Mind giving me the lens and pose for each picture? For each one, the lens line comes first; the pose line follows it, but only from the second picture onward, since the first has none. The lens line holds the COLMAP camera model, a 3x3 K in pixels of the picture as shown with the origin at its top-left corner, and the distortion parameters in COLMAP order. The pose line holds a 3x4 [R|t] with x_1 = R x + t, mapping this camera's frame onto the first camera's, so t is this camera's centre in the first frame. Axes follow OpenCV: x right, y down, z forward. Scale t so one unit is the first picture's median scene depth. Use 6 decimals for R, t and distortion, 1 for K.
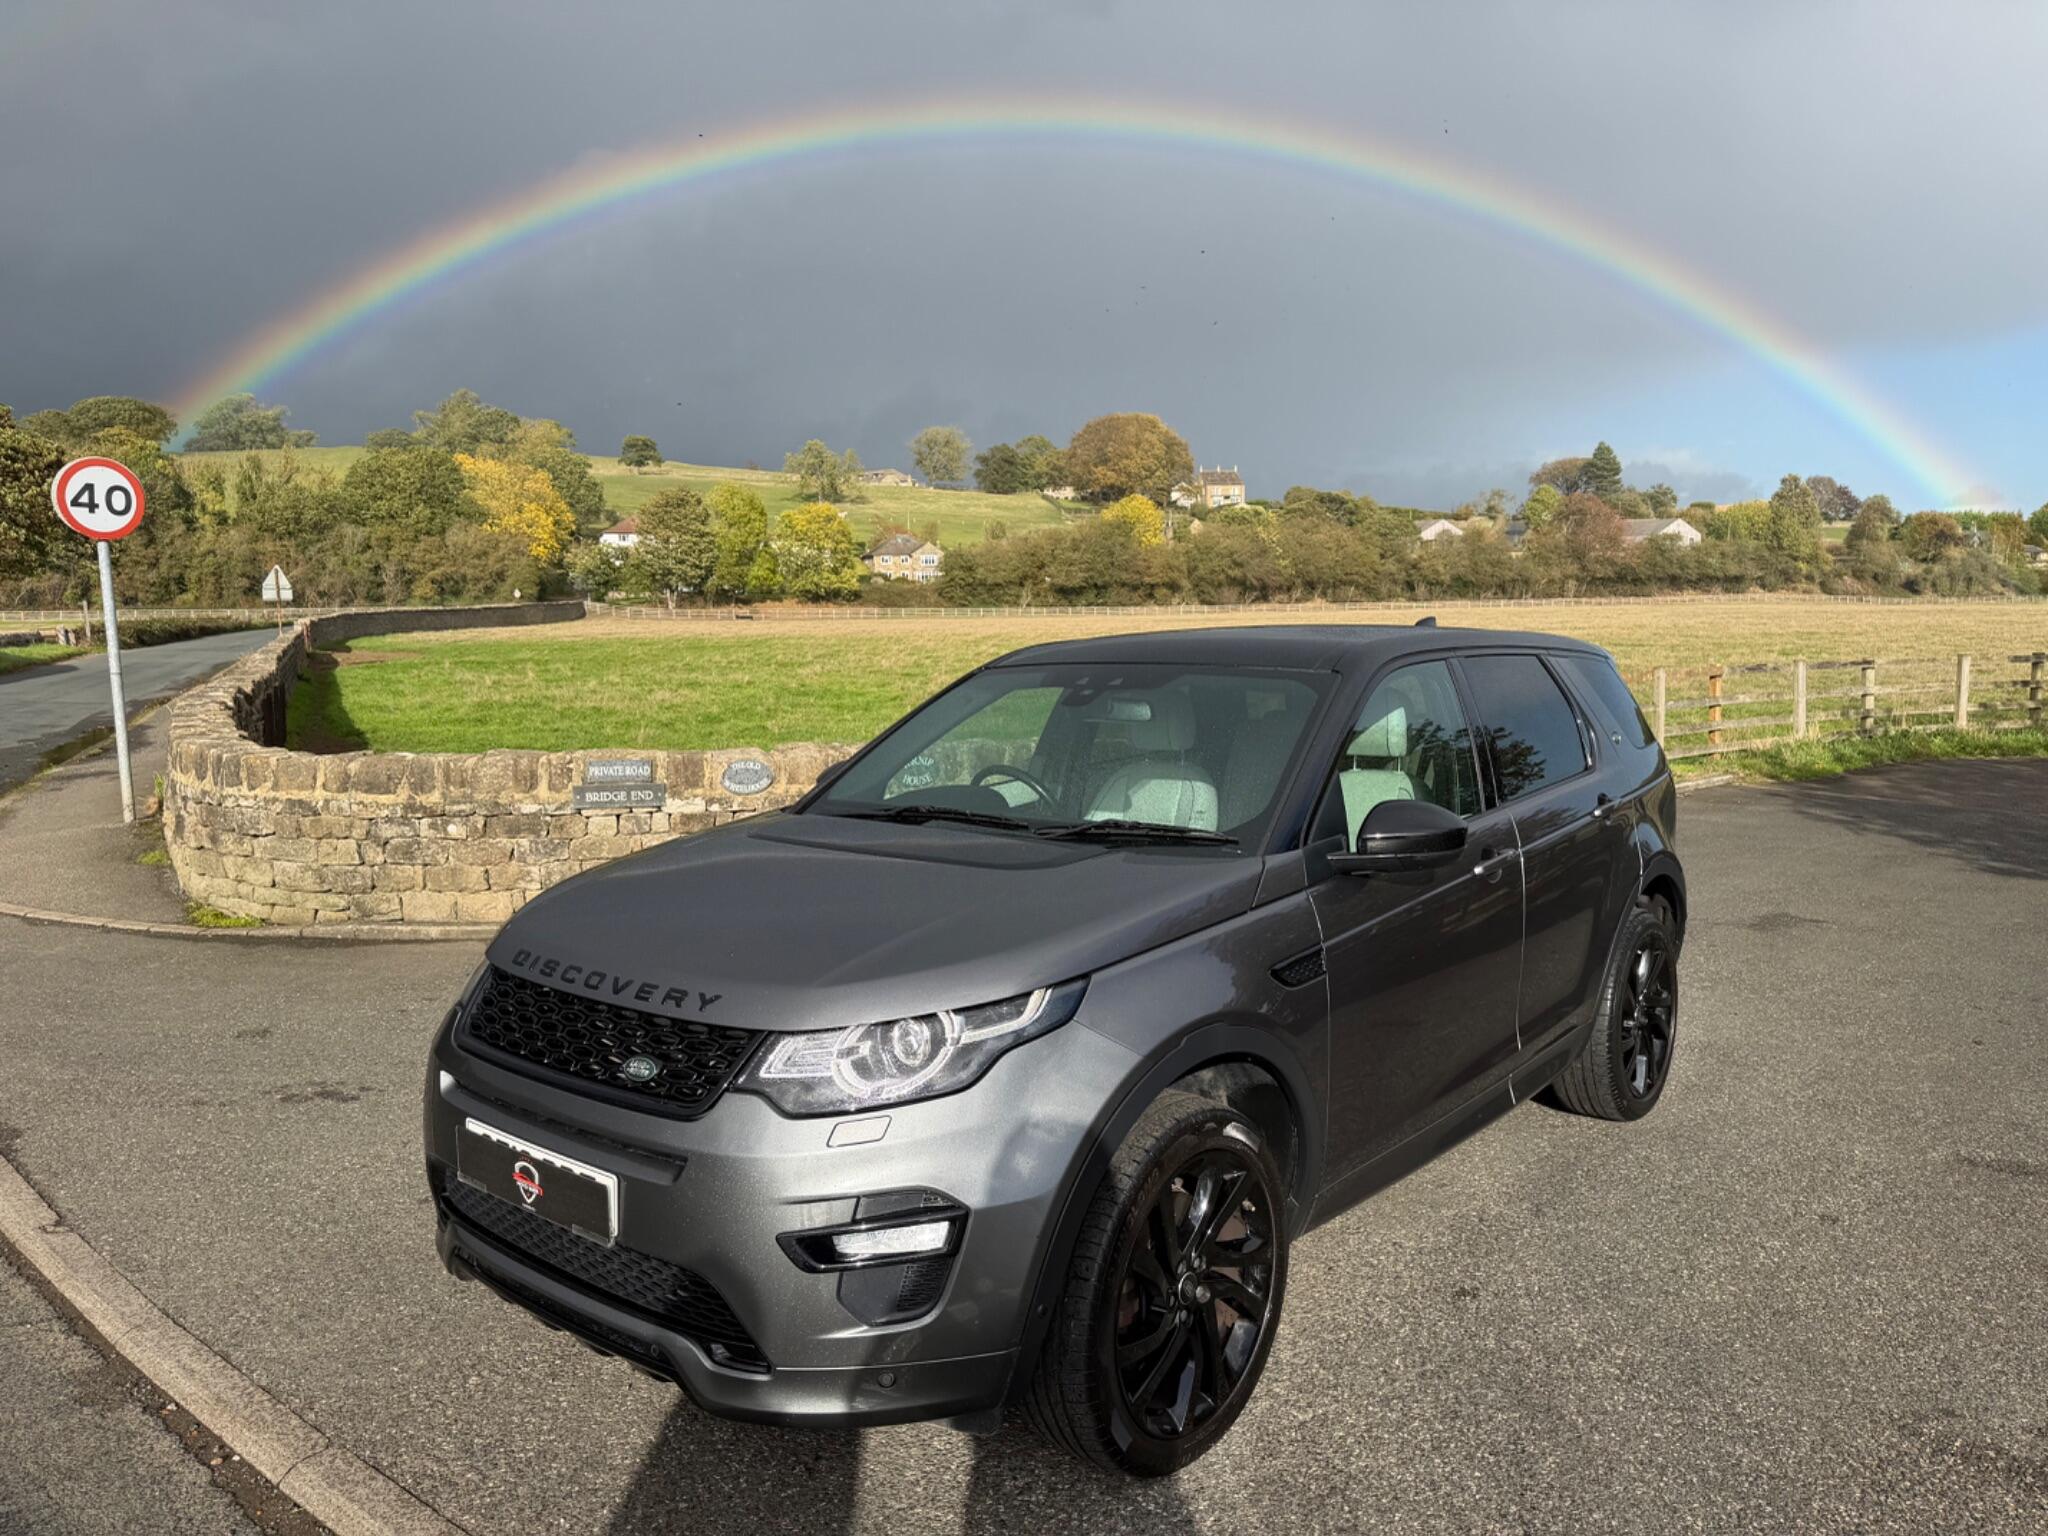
lens RADIAL K [[1422.1, 0, 1016.7], [0, 1422.1, 776.1], [0, 0, 1]] dist [0.044345, -0.054062]
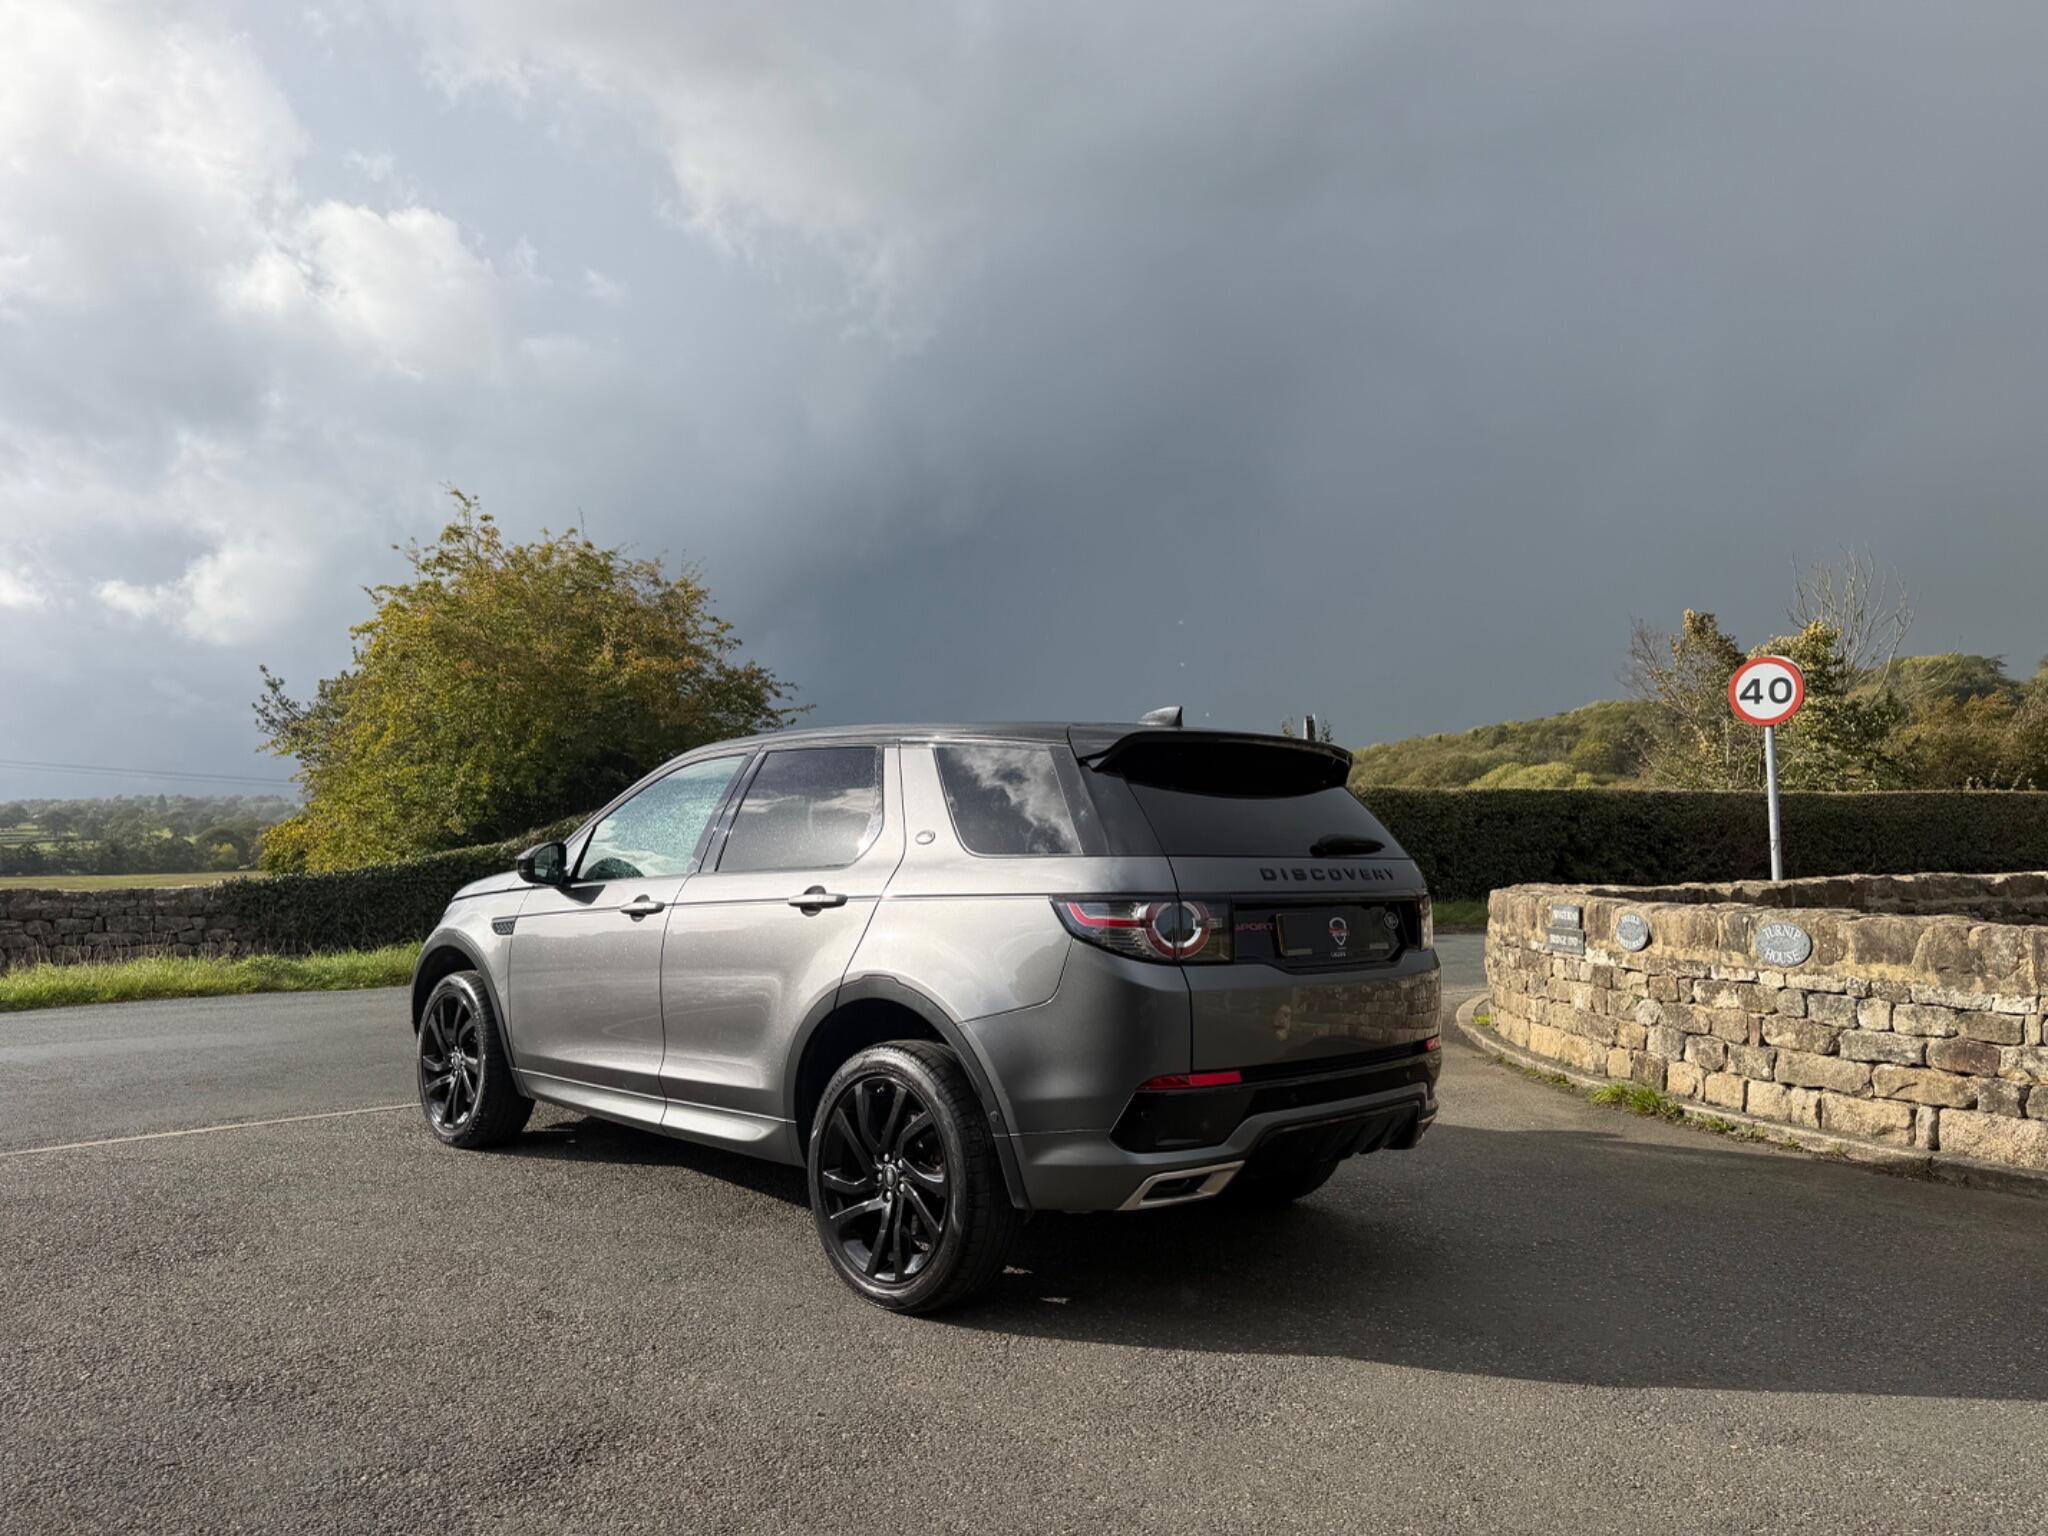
lens RADIAL K [[1422.1, 0, 1024.1], [0, 1422.1, 779.0], [0, 0, 1]] dist [0.044345, -0.054062]
pose [[-0.091423, -0.043156, -0.994877, 0.406125], [-0.111117, 0.993263, -0.032875, -0.012440], [0.989593, 0.107542, -0.095602, 0.374484]]
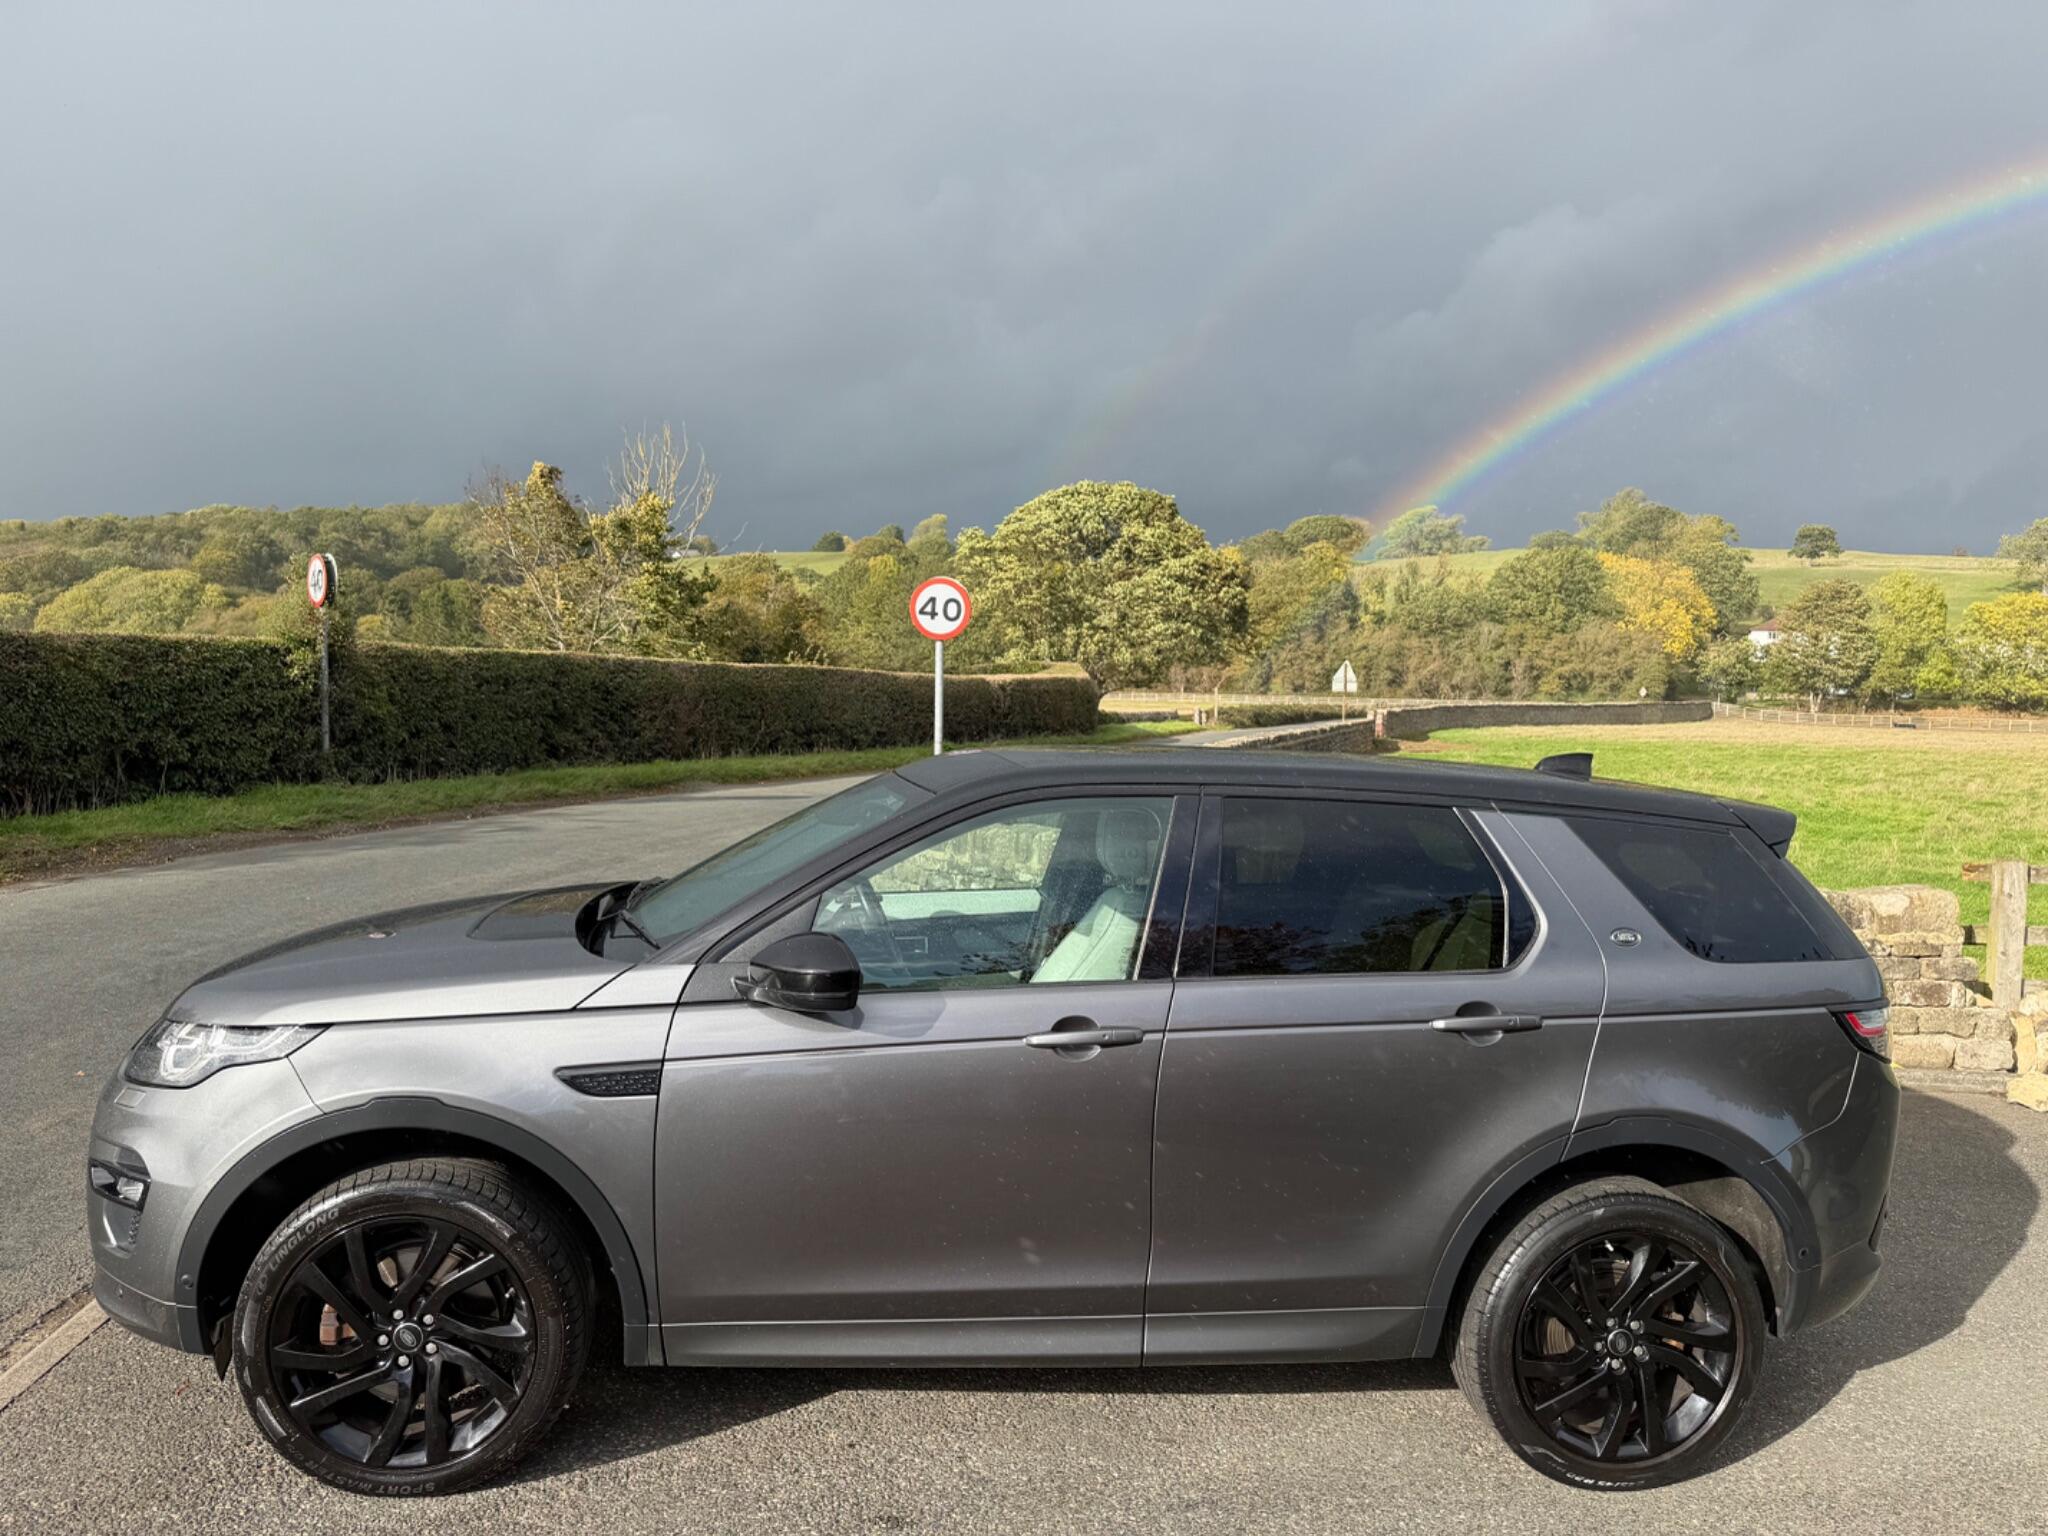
lens RADIAL K [[1422.1, 0, 1016.9], [0, 1422.1, 761.6], [0, 0, 1]] dist [0.044345, -0.054062]
pose [[0.719443, 0.065011, -0.691503, 0.224595], [-0.117726, 0.992618, -0.029163, -0.018474], [0.684502, 0.102389, 0.721785, 0.092269]]
